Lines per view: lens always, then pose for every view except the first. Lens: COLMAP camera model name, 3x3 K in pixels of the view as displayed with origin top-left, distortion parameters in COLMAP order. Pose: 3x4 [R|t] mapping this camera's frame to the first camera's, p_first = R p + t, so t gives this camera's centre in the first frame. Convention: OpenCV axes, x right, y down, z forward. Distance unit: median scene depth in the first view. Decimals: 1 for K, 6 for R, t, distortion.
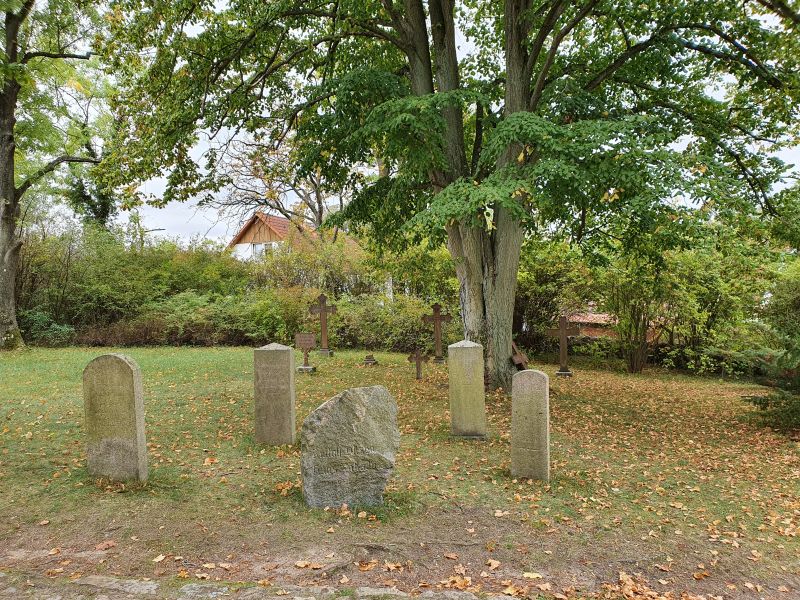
lens RADIAL K [[600.3, 0, 398.9], [0, 600.3, 301.4], [0, 0, 1]] dist [-0.017538, -0.008129]
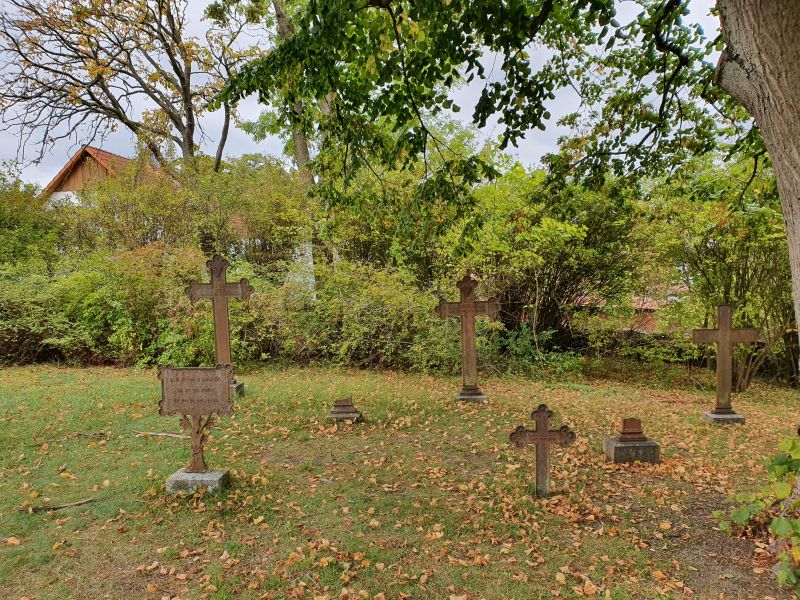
lens RADIAL K [[600.3, 0, 402.4], [0, 600.3, 298.4], [0, 0, 1]] dist [-0.017538, -0.008129]
pose [[0.972286, -0.004917, 0.233741, -0.083141], [-0.003265, 0.999396, 0.034606, 0.002760], [-0.233770, -0.034410, 0.971683, 0.450357]]
